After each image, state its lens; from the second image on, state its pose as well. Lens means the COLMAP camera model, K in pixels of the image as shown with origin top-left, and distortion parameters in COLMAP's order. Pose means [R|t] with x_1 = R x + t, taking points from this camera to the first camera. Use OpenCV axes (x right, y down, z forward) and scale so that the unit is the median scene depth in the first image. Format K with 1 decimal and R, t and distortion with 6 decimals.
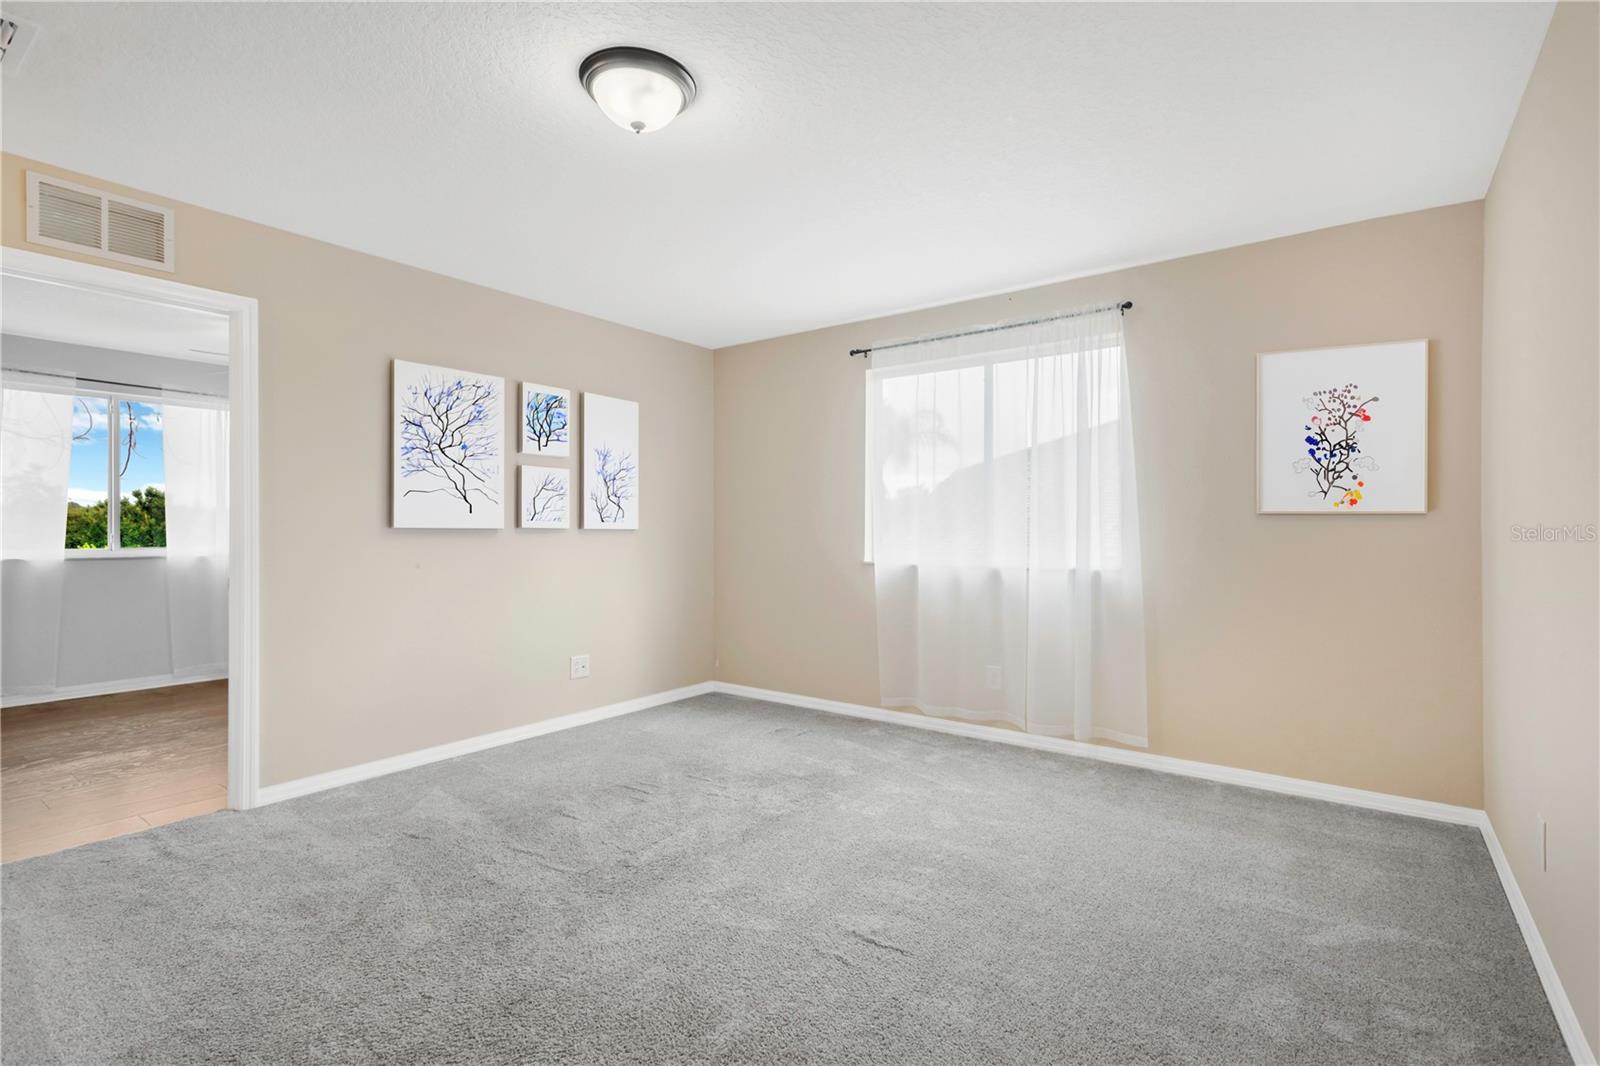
lens RADIAL K [[755.5, 0, 805.6], [0, 755.5, 531.6], [0, 0, 1]] dist [0.001766, -0.000921]
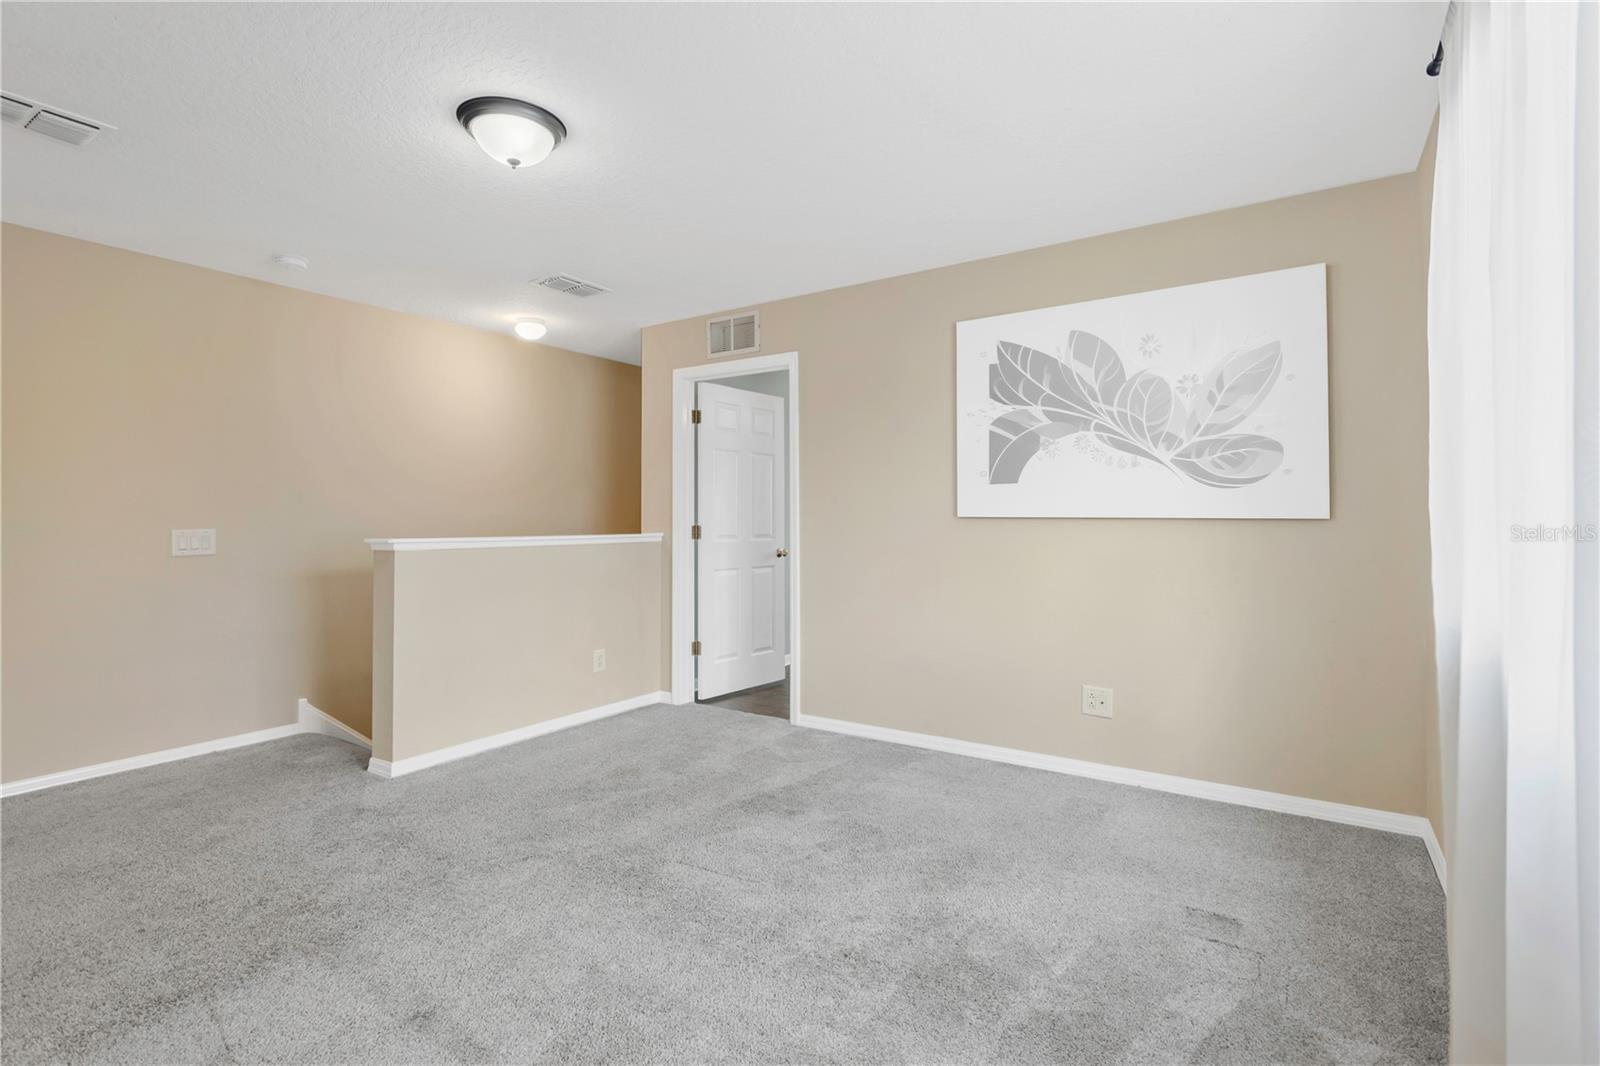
lens RADIAL K [[752.2, 0, 795.9], [0, 752.2, 524.1], [0, 0, 1]] dist [0.026448, -0.017519]
pose [[0.035149, 0.004867, -0.999370, 0.654798], [0.004797, 0.999976, 0.005038, -0.004445], [0.999371, -0.004971, 0.035125, 0.999902]]
